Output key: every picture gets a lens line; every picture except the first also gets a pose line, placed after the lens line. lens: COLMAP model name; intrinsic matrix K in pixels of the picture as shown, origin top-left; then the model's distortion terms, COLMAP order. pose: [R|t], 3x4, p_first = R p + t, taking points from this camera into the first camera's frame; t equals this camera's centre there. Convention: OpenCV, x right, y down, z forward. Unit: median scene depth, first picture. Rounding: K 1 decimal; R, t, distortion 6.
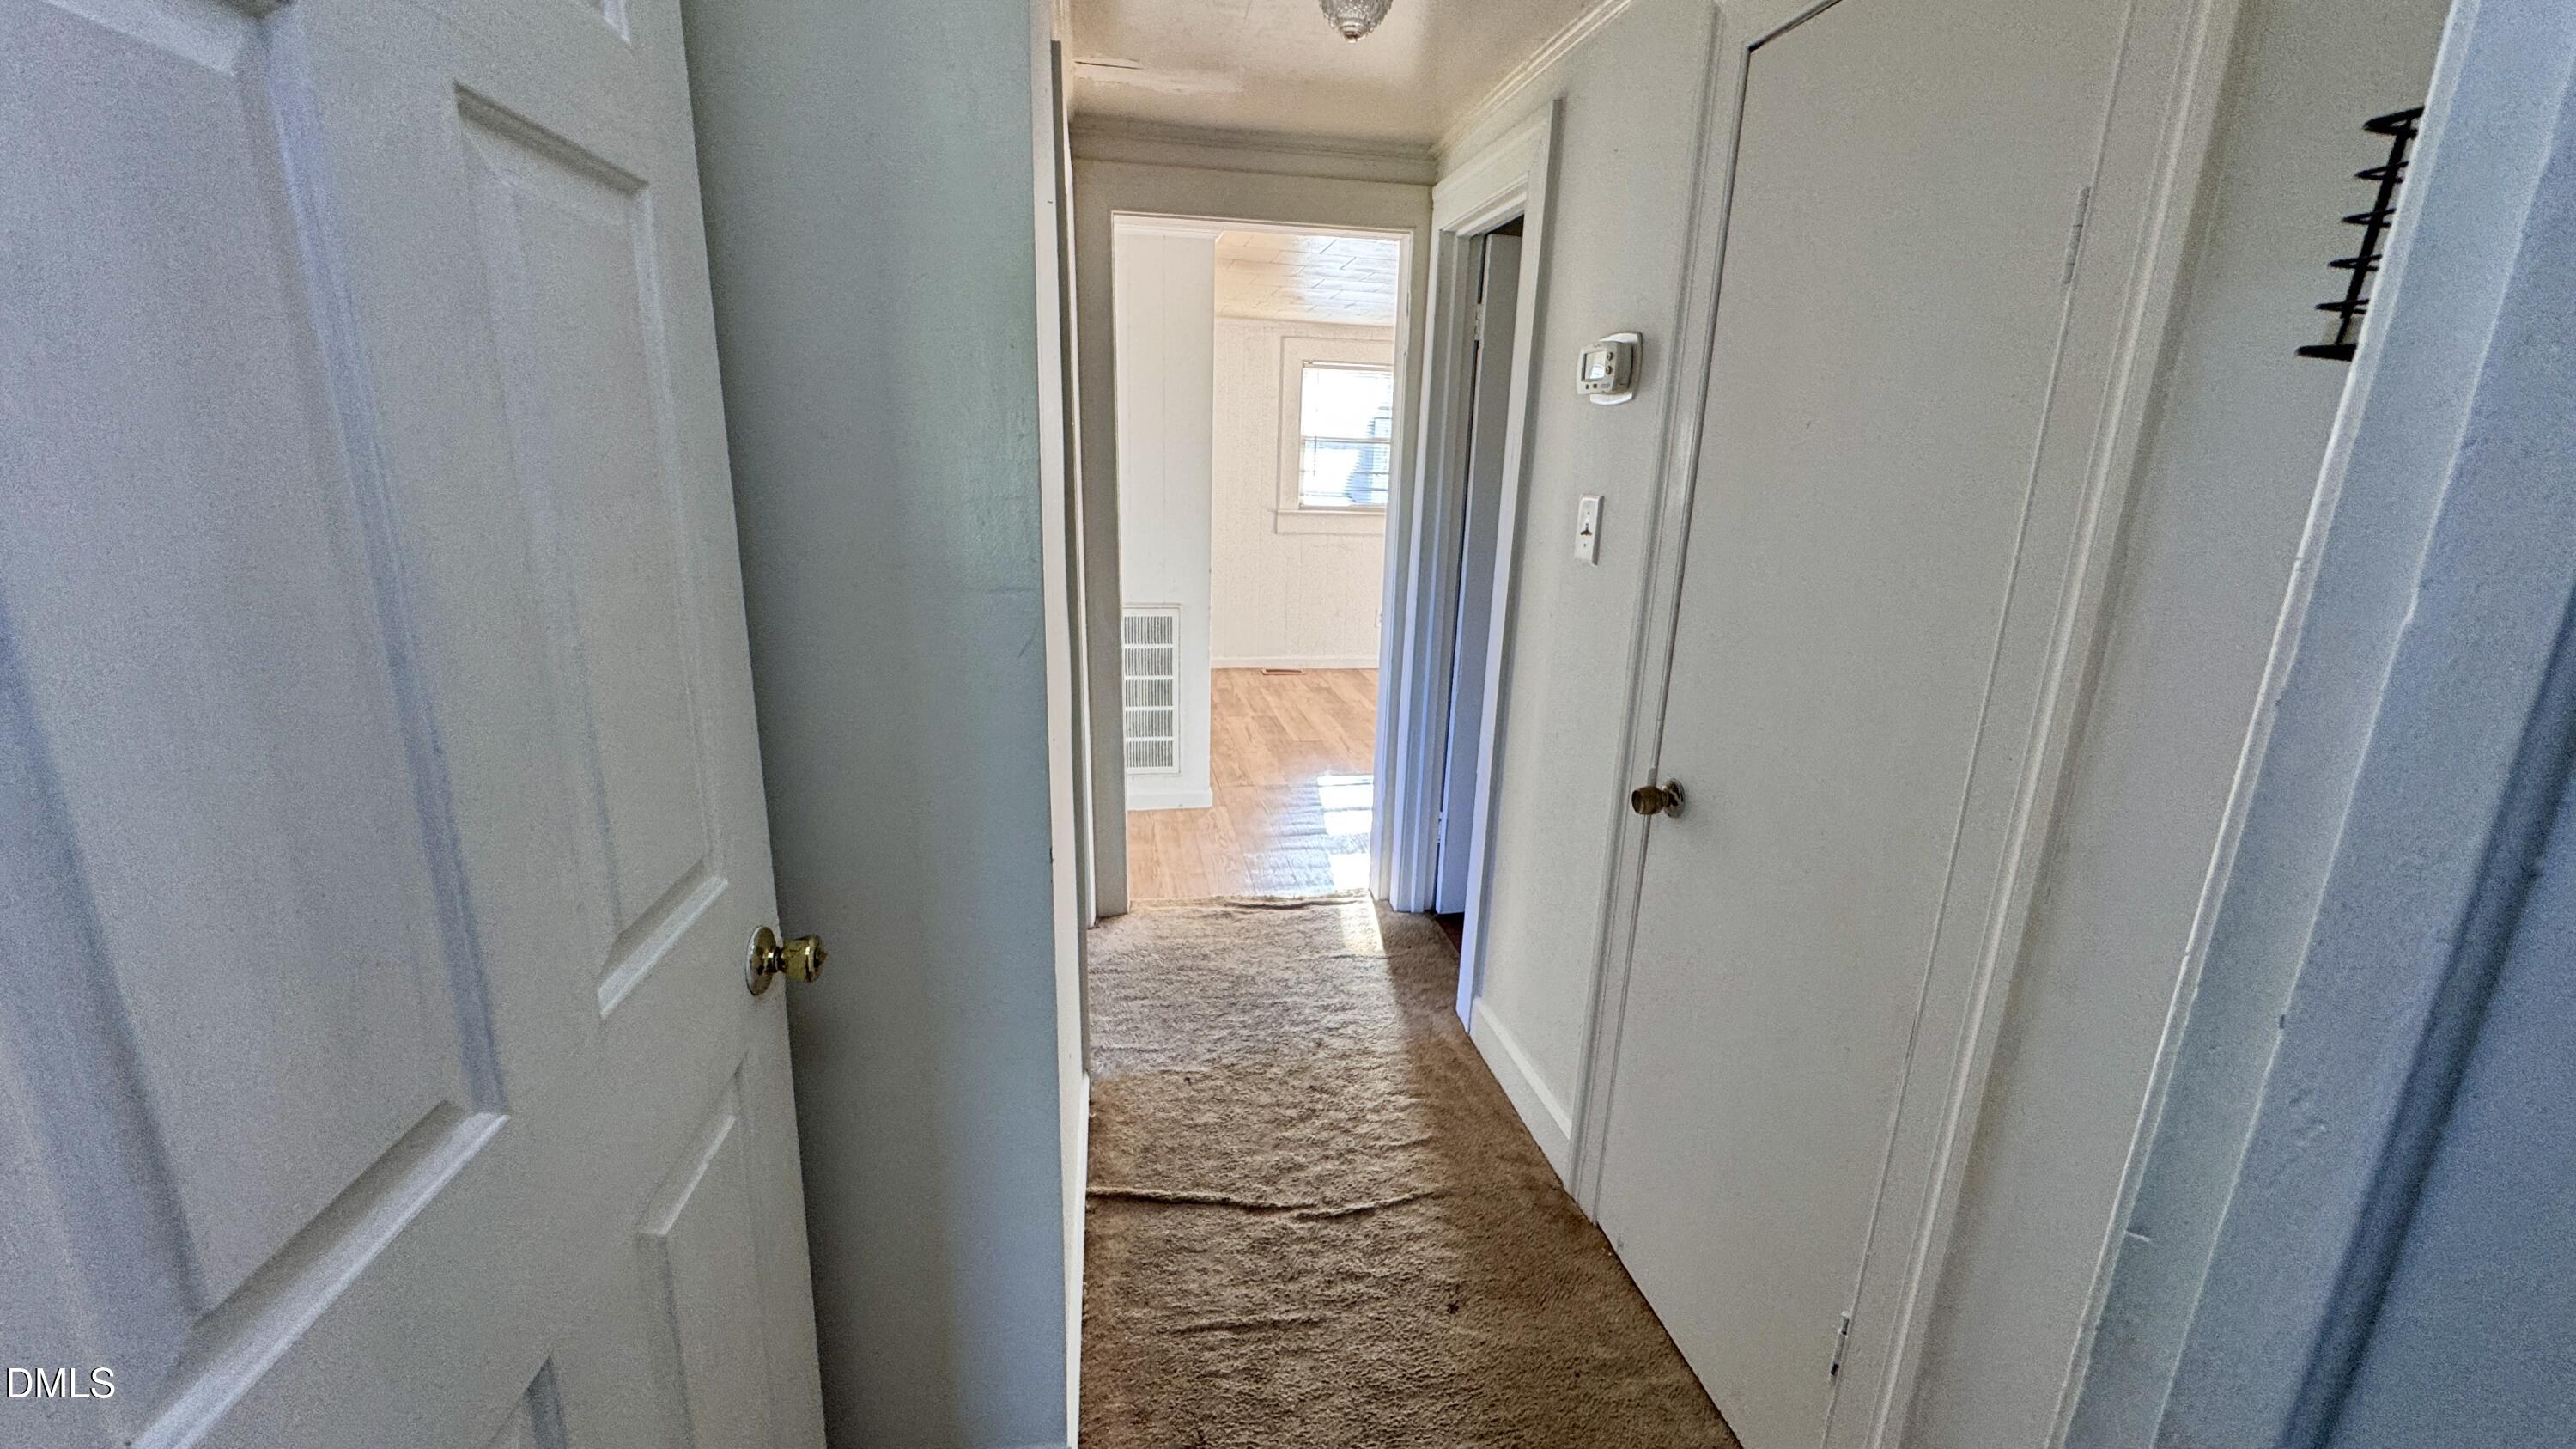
lens RADIAL K [[1036.7, 0, 1295.3], [0, 1036.7, 720.4], [0, 0, 1]] dist [-0.000344, -0.000006]
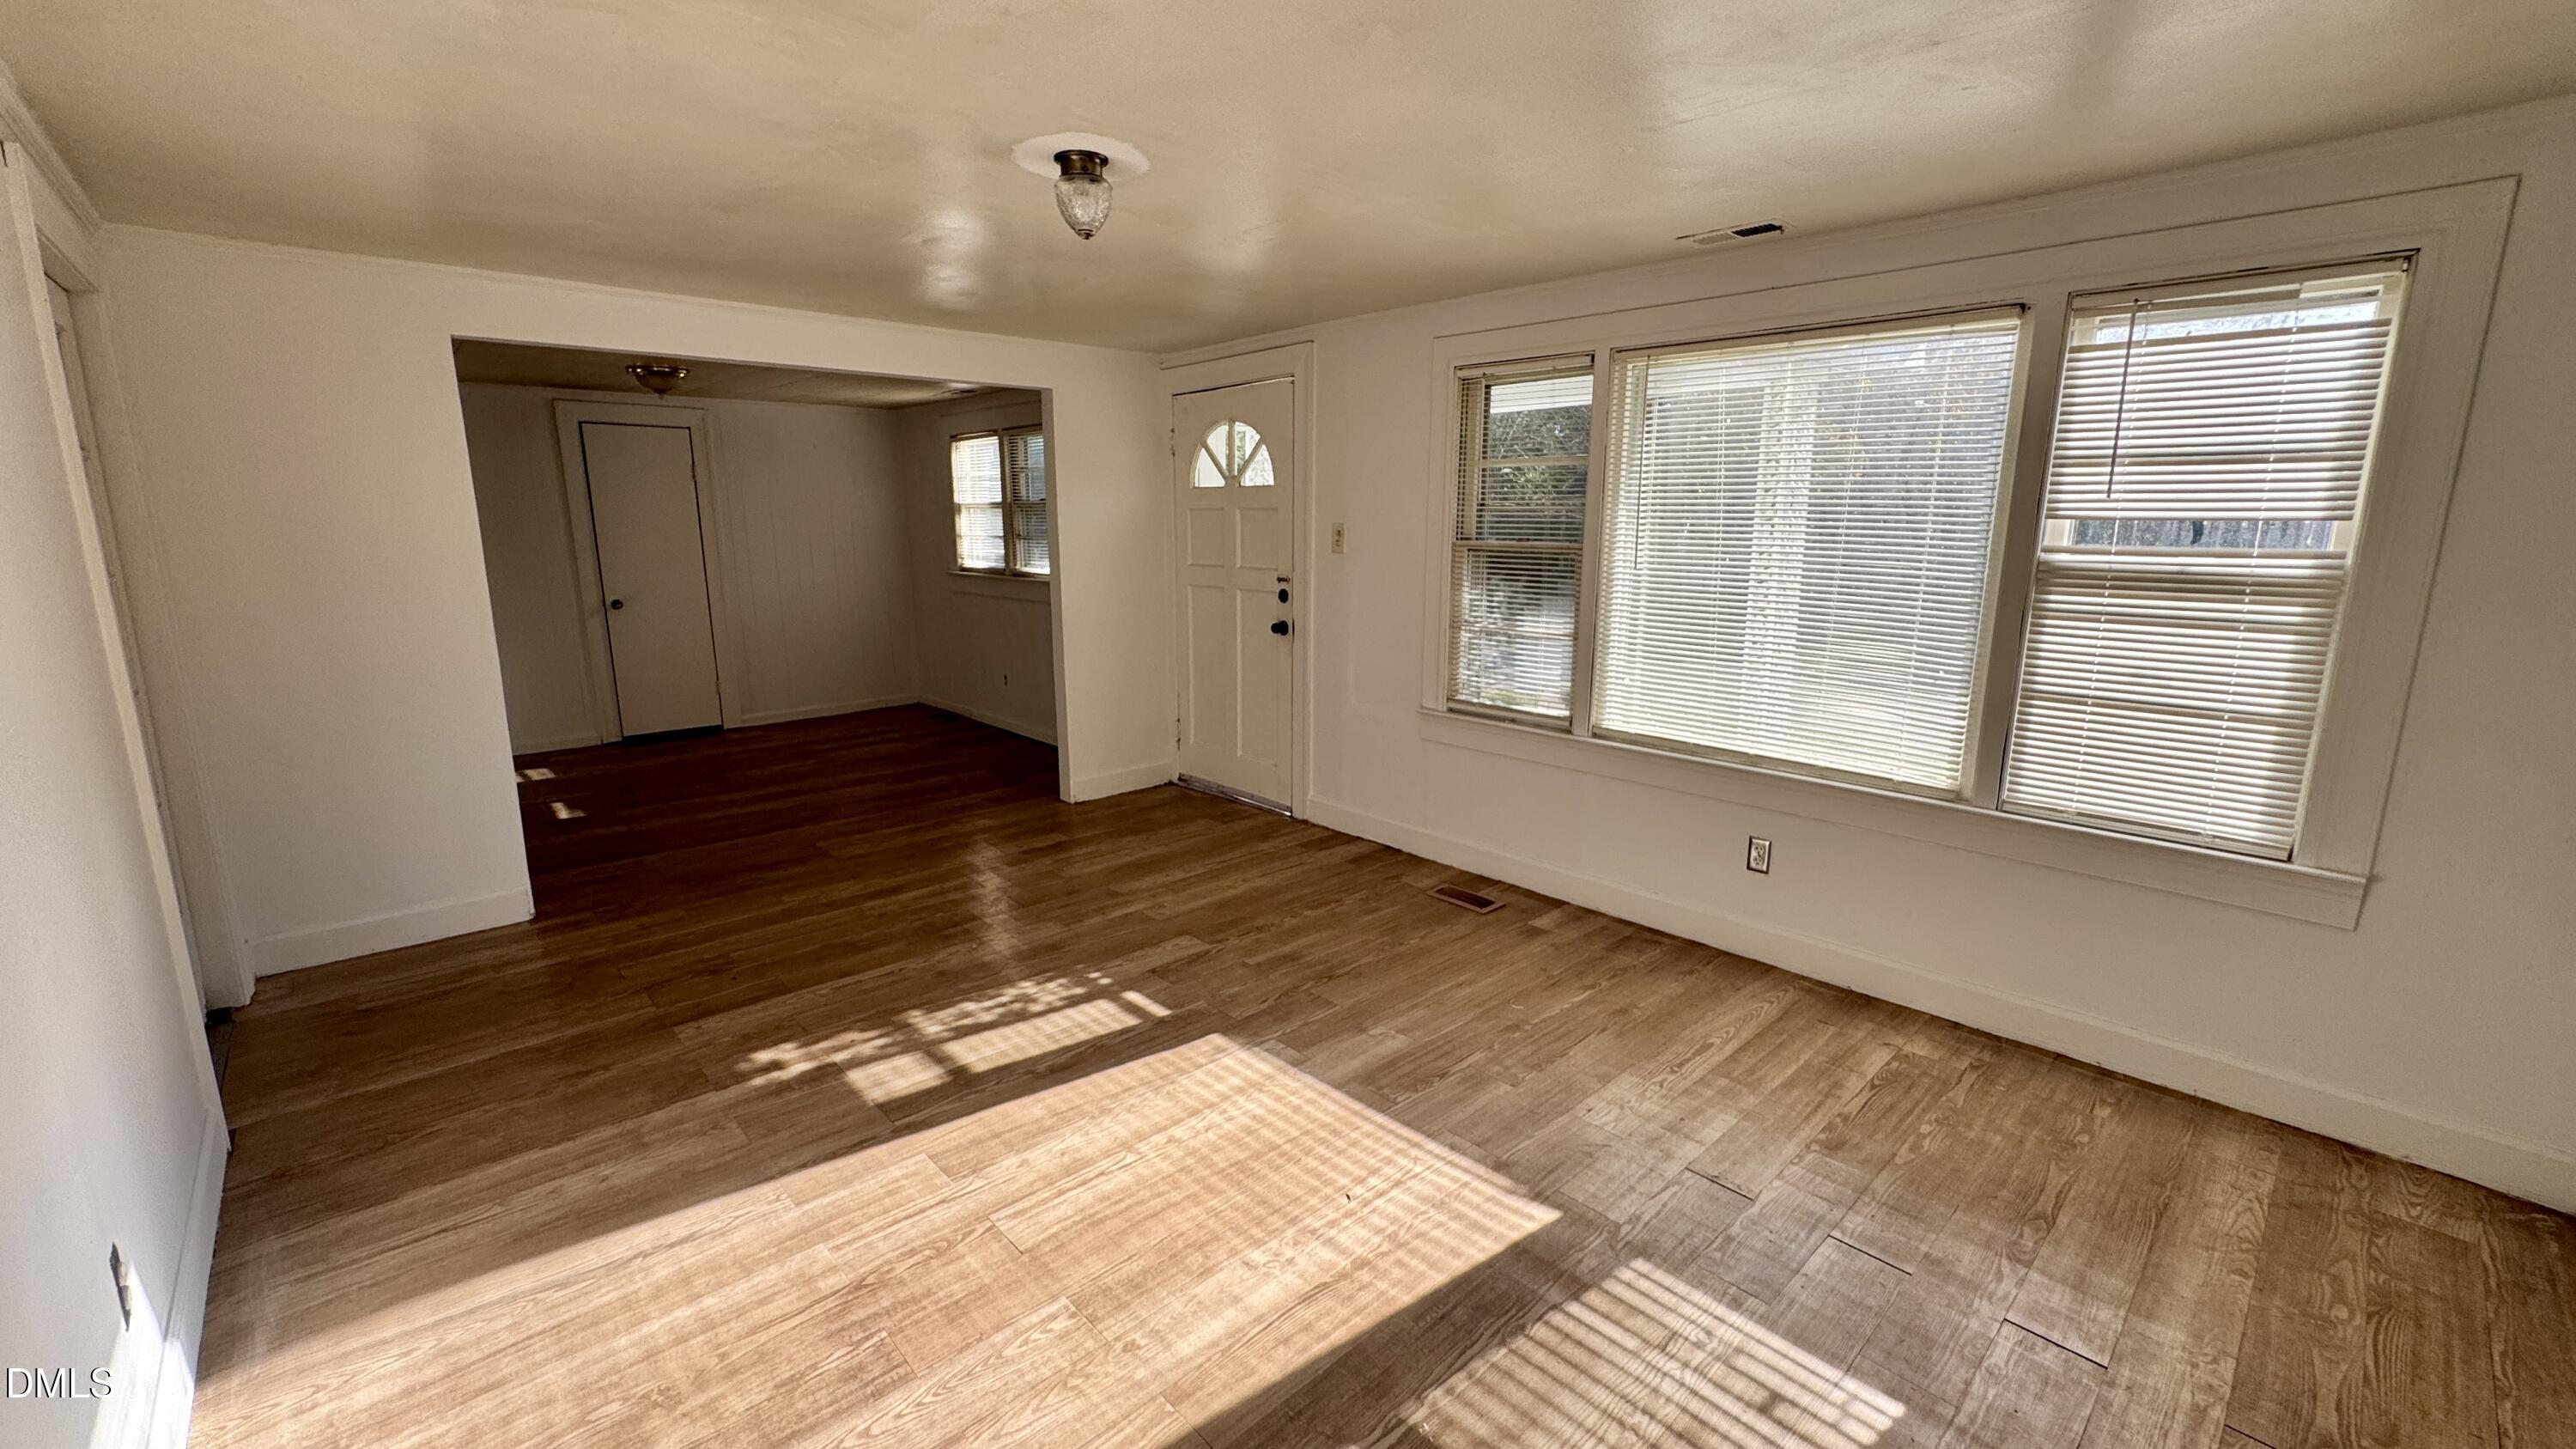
lens RADIAL K [[1049.5, 0, 1286.9], [0, 1049.5, 722.8], [0, 0, 1]] dist [0.000966, -0.000004]
pose [[0.546089, 0.143975, -0.825262, 1.154856], [-0.202696, 0.978558, 0.036593, -0.163993], [0.812835, 0.147294, 0.563563, 0.711657]]
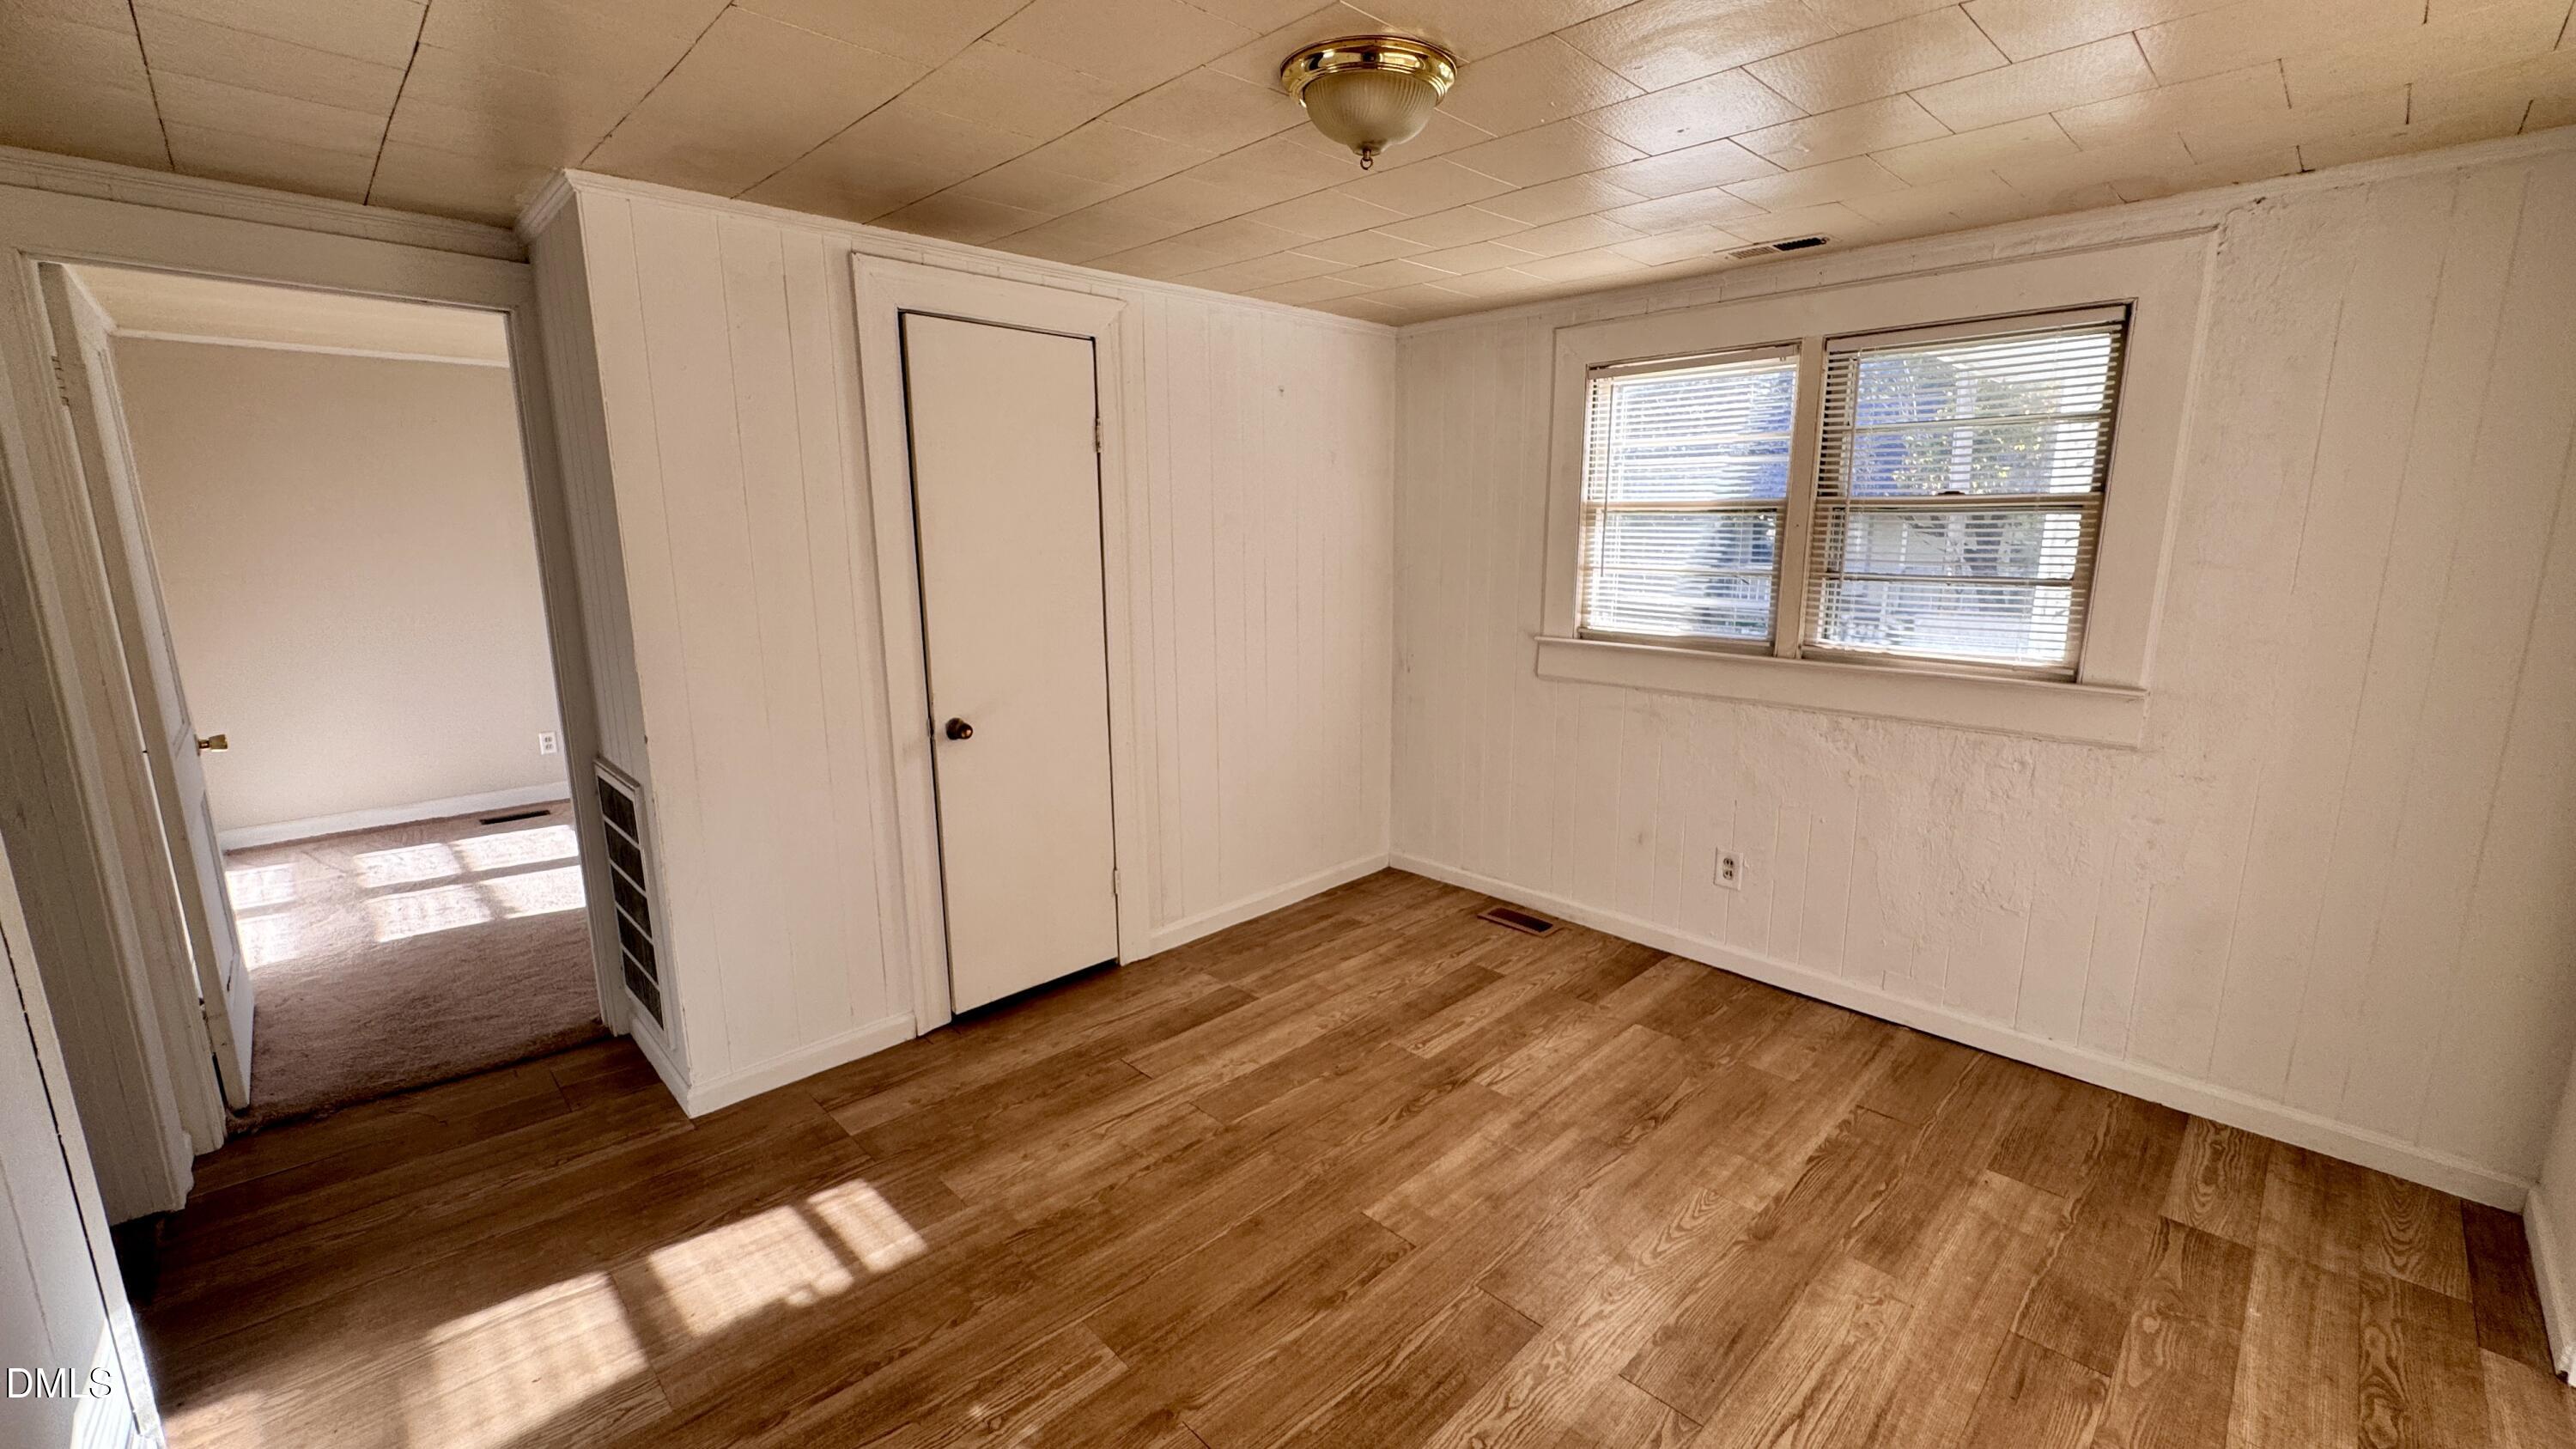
lens RADIAL K [[1036.7, 0, 1295.3], [0, 1036.7, 720.4], [0, 0, 1]] dist [-0.000344, -0.000006]
pose [[0.566816, 0.124273, -0.814418, 0.381110], [-0.196094, 0.980497, 0.013138, -0.144603], [0.800167, 0.152255, 0.580130, 0.596939]]
